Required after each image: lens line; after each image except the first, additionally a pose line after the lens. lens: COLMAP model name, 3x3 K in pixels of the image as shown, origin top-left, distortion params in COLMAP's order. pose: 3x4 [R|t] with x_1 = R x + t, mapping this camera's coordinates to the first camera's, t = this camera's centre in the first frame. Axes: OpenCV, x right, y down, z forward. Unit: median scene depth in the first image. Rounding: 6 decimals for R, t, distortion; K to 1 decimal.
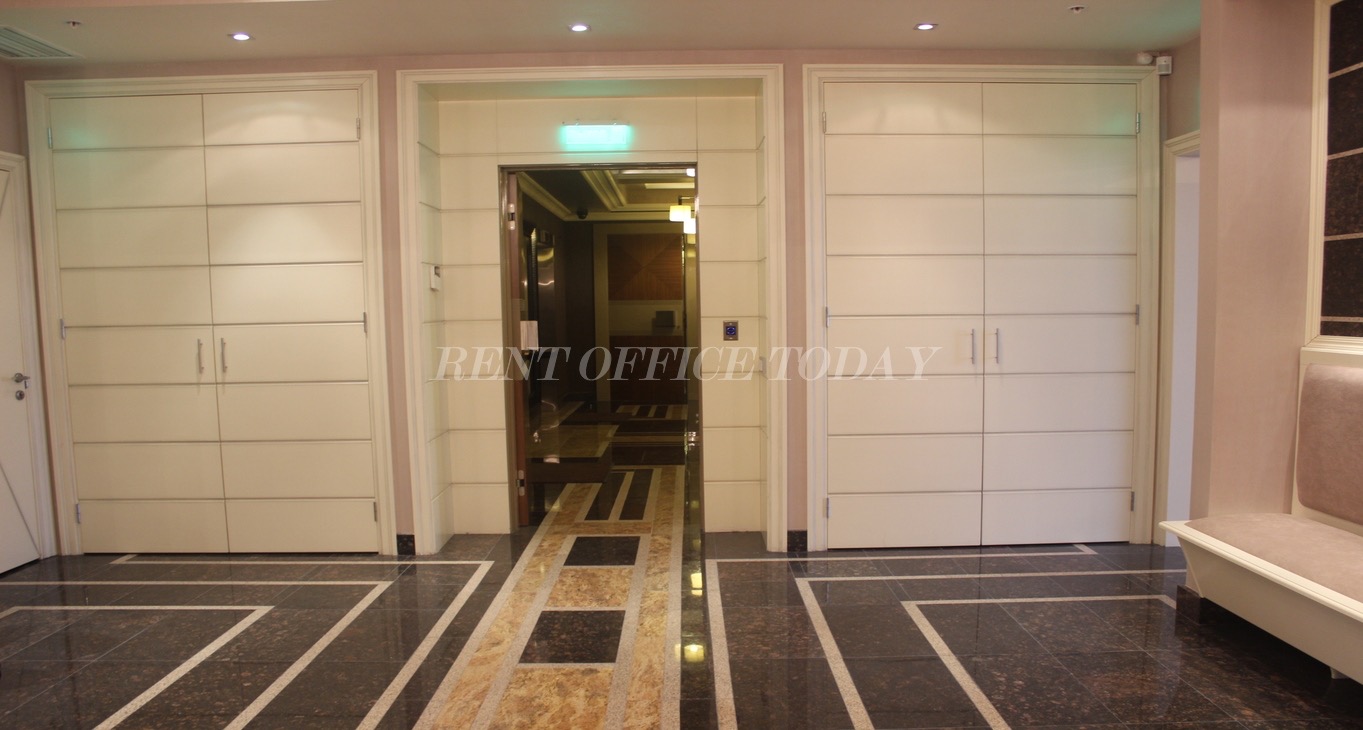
lens RADIAL K [[1126.0, 0, 685.6], [0, 1126.0, 409.9], [0, 0, 1]] dist [-0.154329, 0.142166]
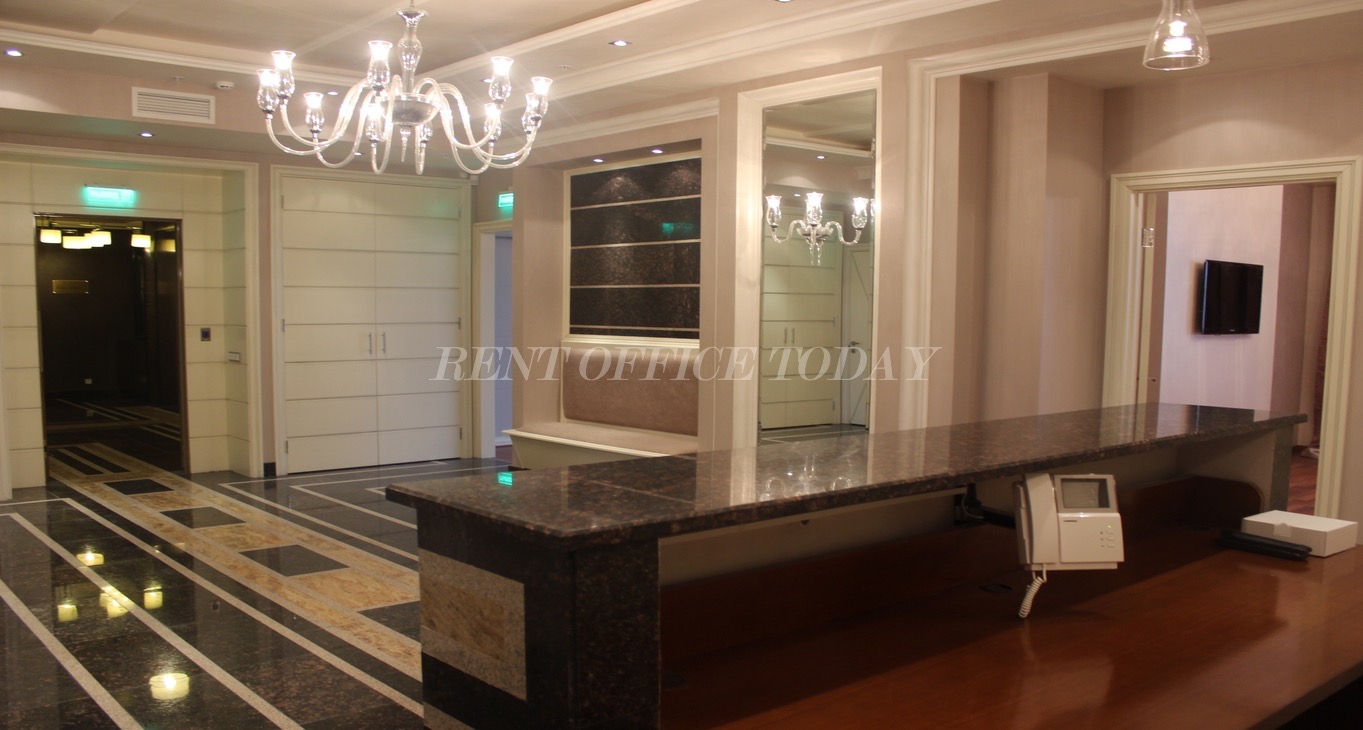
lens RADIAL K [[1126.0, 0, 685.6], [0, 1126.0, 409.9], [0, 0, 1]] dist [-0.154329, 0.142166]
pose [[0.752753, -0.041122, 0.657018, -0.471424], [0.044378, 0.998947, 0.011679, 0.042823], [-0.656806, 0.020366, 0.753785, -0.535571]]
